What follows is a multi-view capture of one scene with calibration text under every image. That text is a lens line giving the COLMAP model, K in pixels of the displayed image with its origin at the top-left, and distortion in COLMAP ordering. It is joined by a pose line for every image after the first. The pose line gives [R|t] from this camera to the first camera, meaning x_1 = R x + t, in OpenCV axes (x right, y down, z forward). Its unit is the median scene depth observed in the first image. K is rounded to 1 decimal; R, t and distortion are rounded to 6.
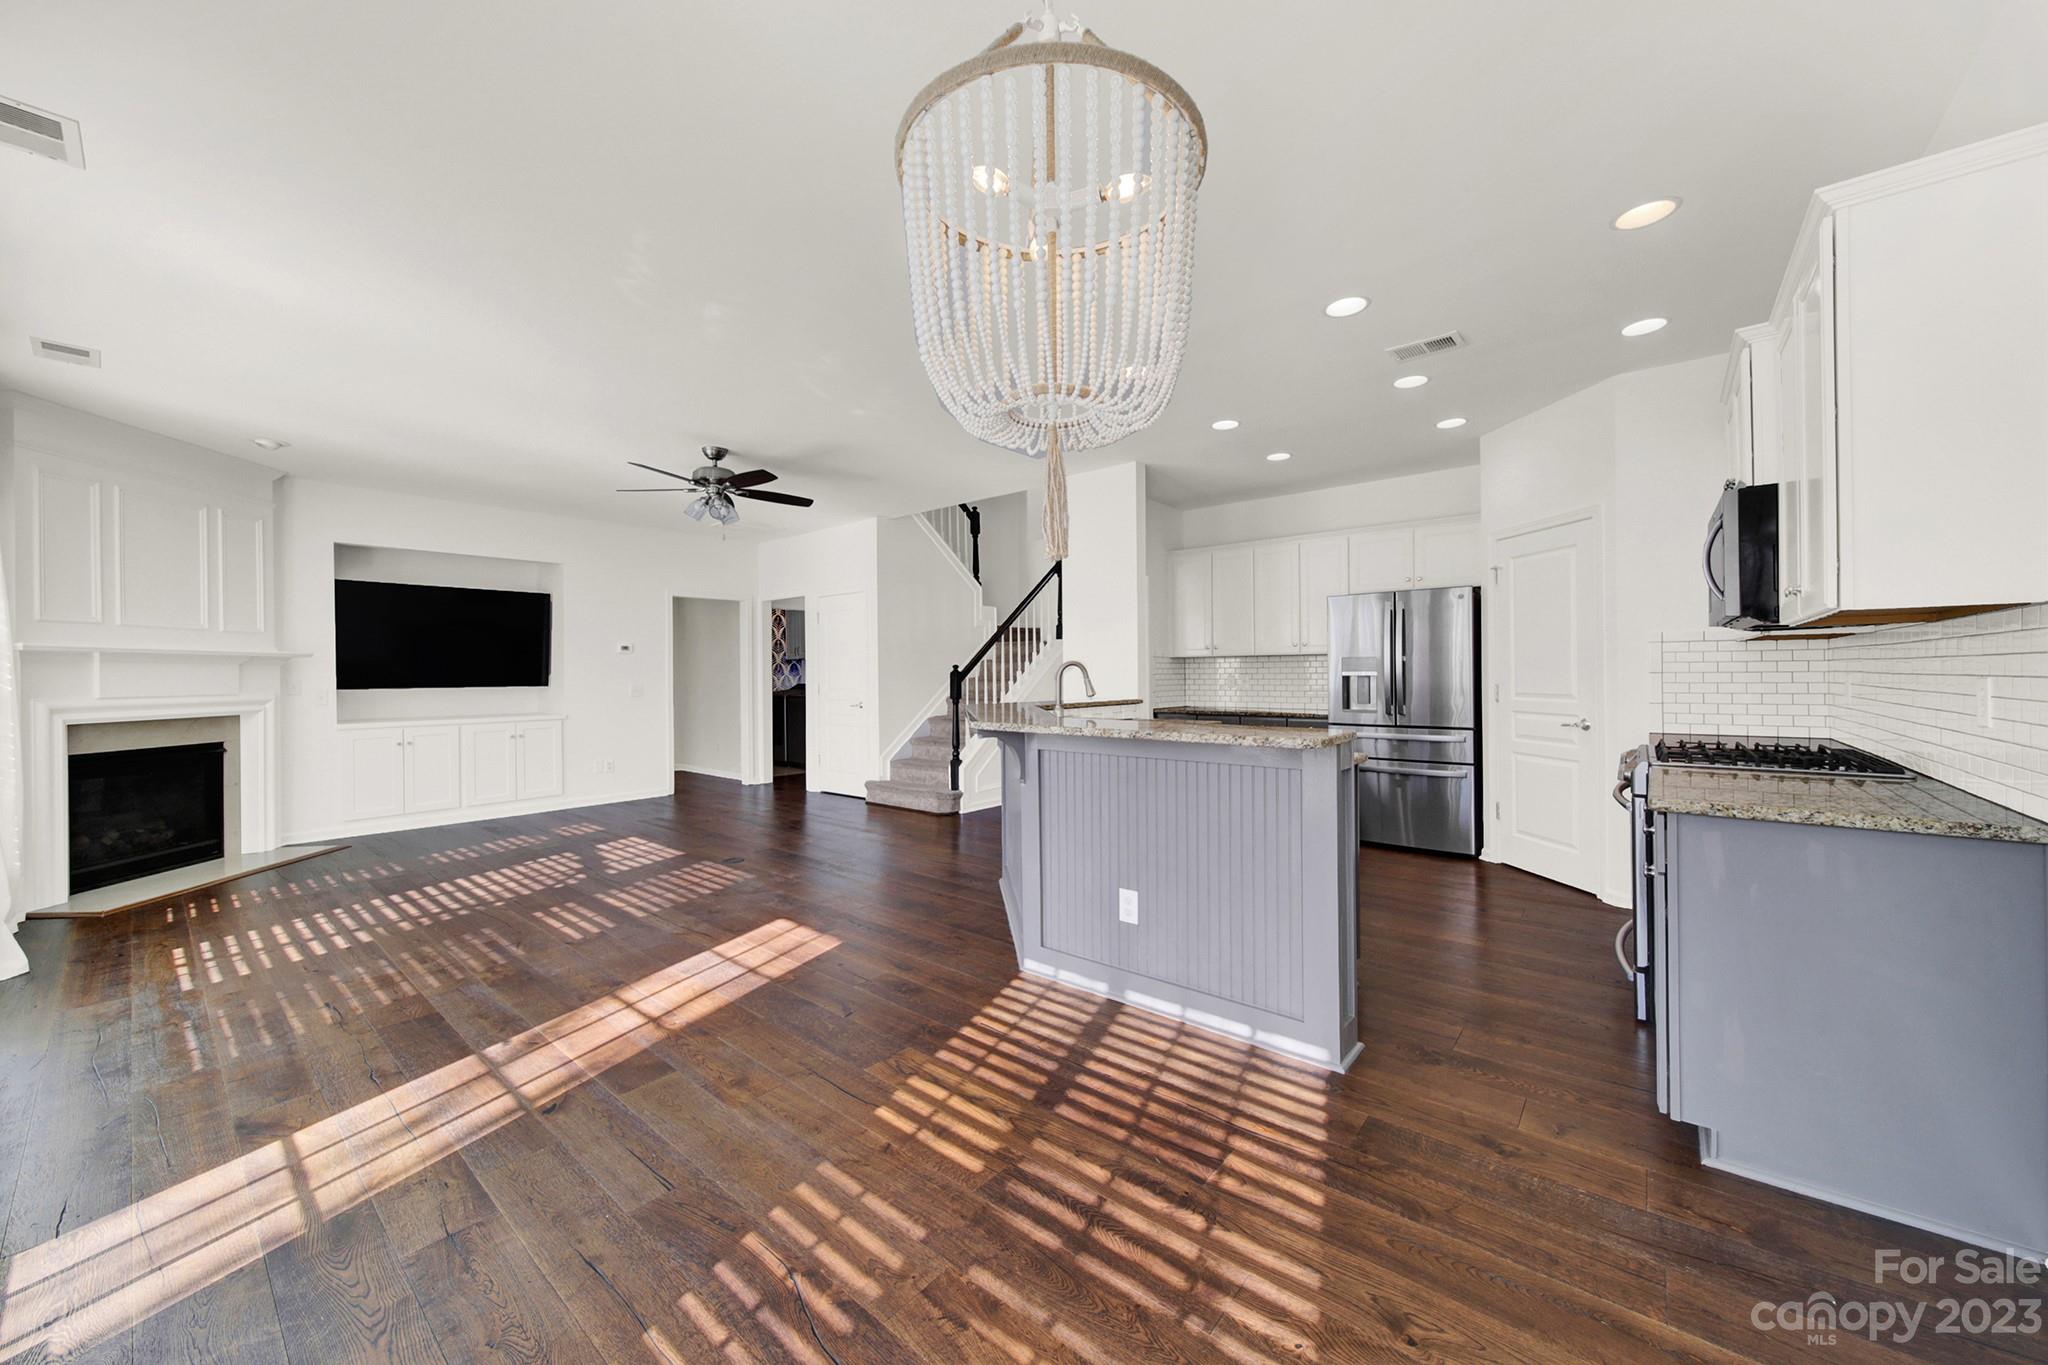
lens RADIAL K [[745.4, 0, 1025.7], [0, 745.4, 676.3], [0, 0, 1]] dist [-0.000810, -0.000517]
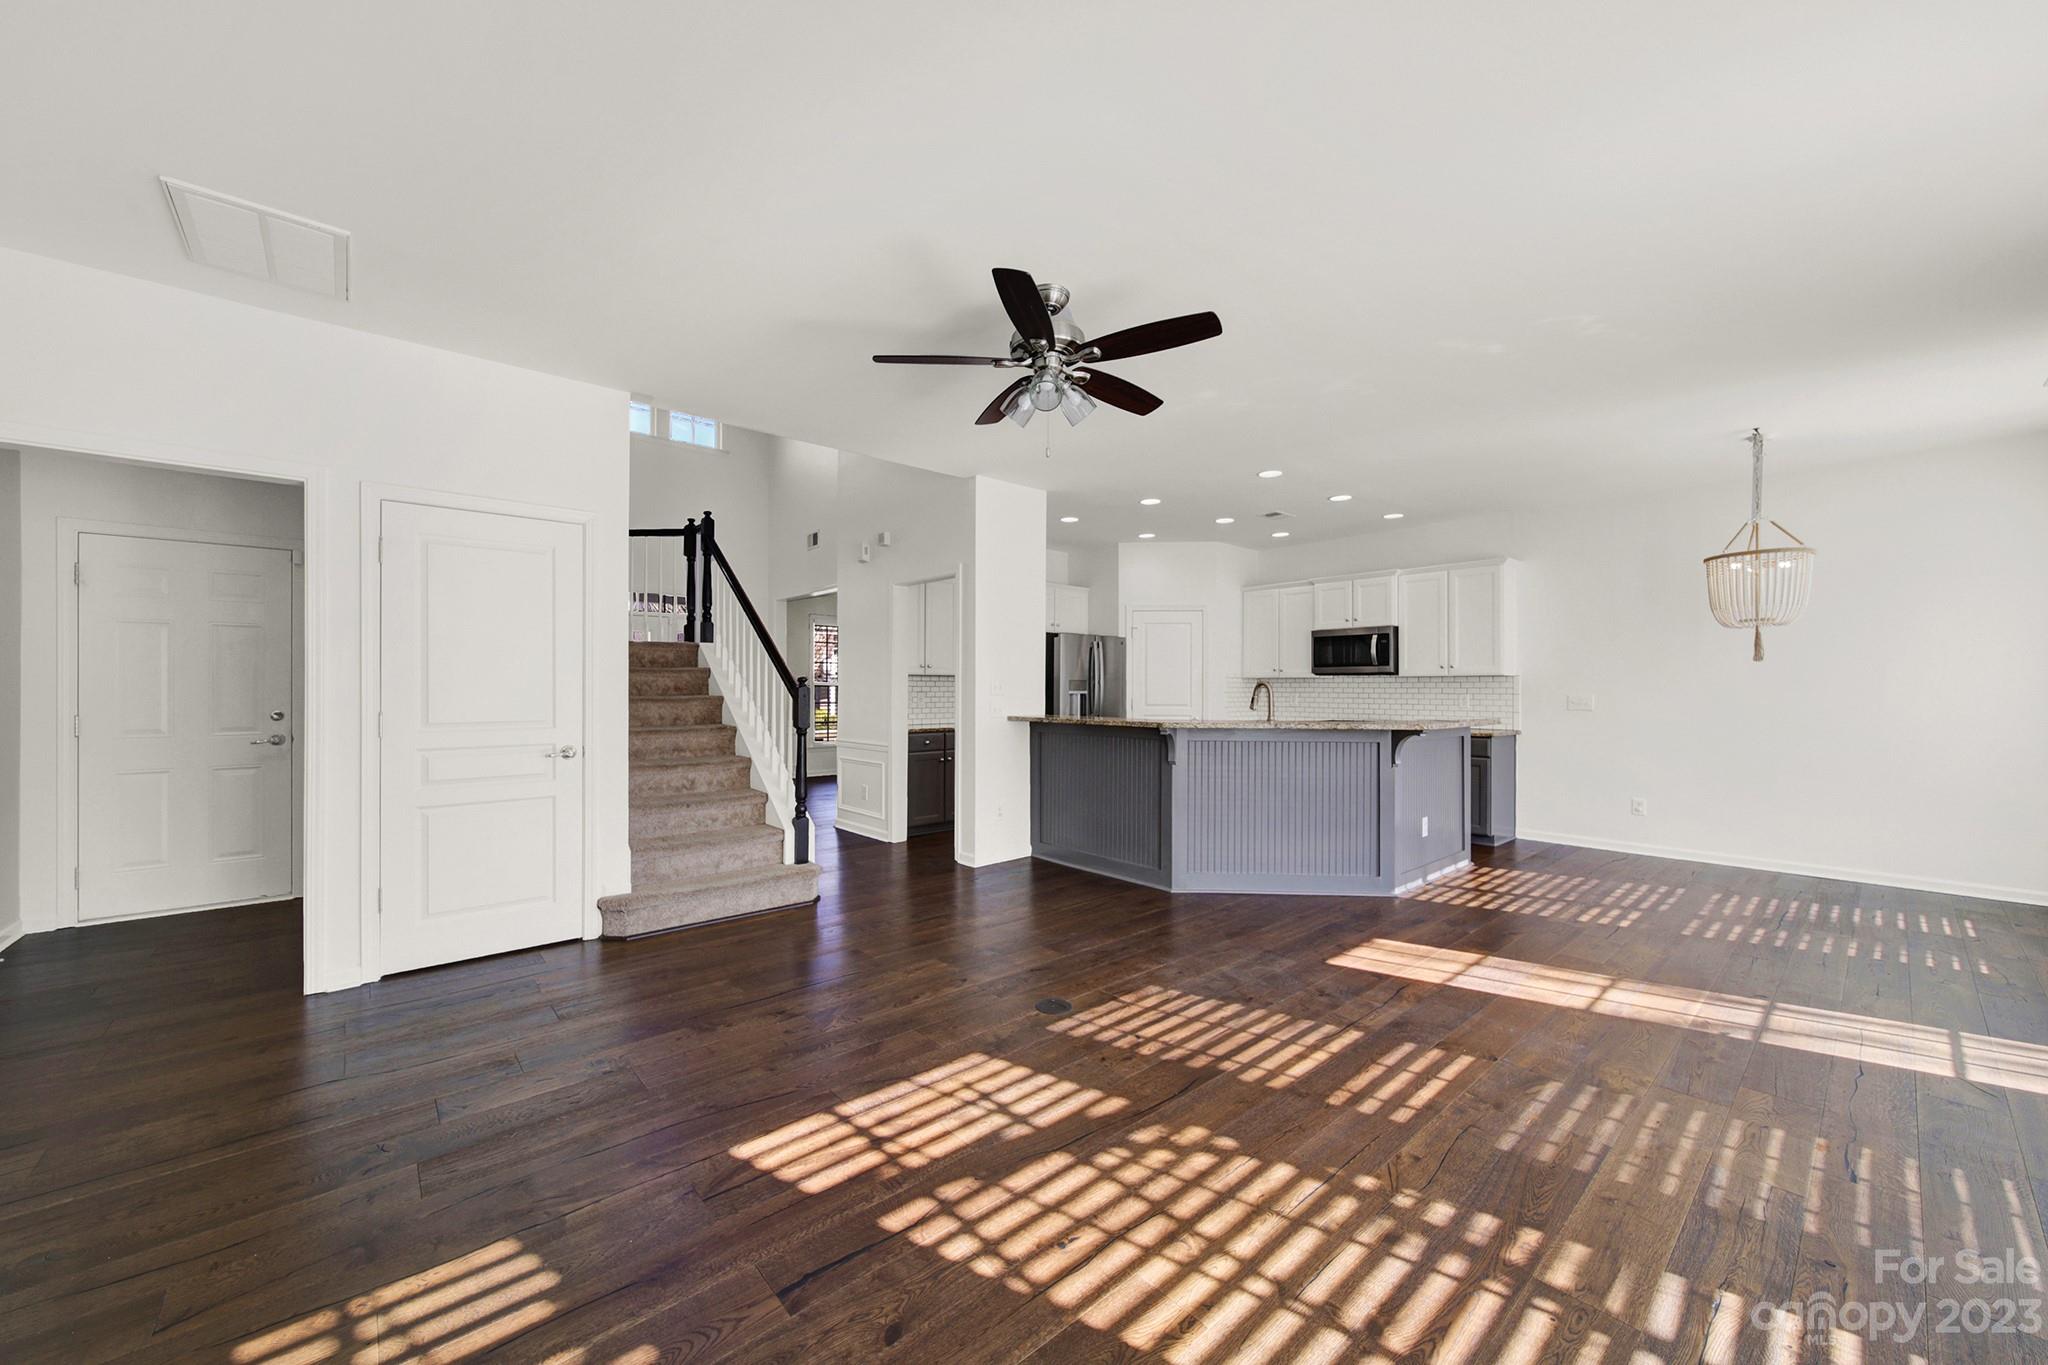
lens RADIAL K [[763.4, 0, 1024.0], [0, 763.4, 682.5], [0, 0, 1]] dist [0.000157, -0.002558]
pose [[0.156197, 0.019528, 0.987533, -0.973685], [0.000623, 0.999802, -0.019869, 0.006037], [-0.987726, 0.003718, 0.156154, 0.913715]]
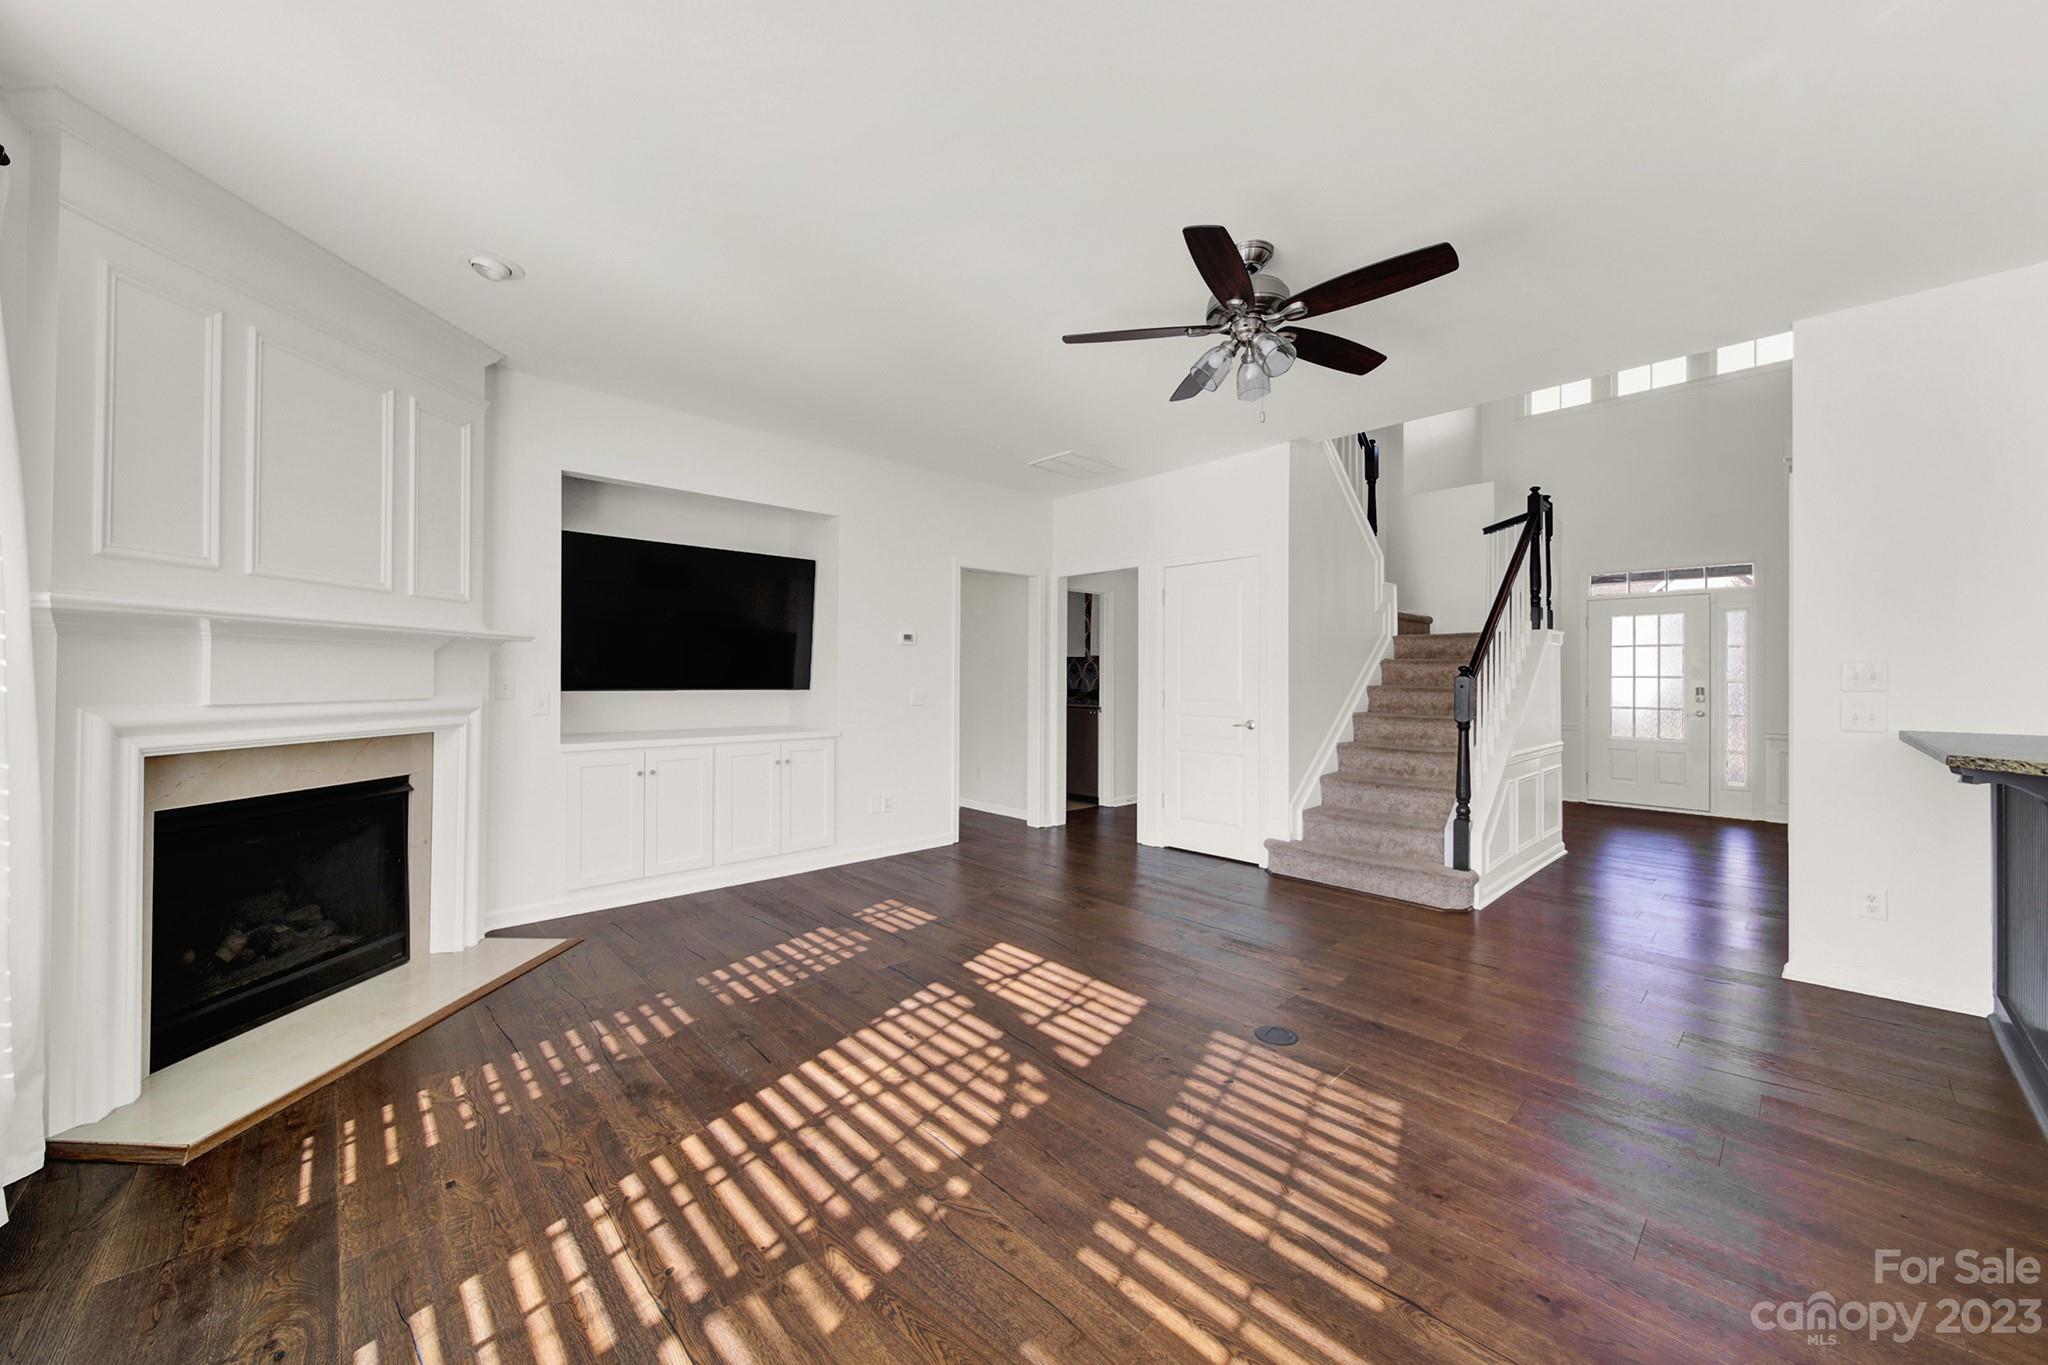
lens RADIAL K [[745.5, 0, 1021.4], [0, 745.5, 671.9], [0, 0, 1]] dist [-0.000130, 0.000181]
pose [[0.991607, 0.012802, -0.128654, -0.496117], [-0.014282, 0.999842, -0.010583, 0.001721], [0.128498, 0.012331, 0.991633, 0.451158]]
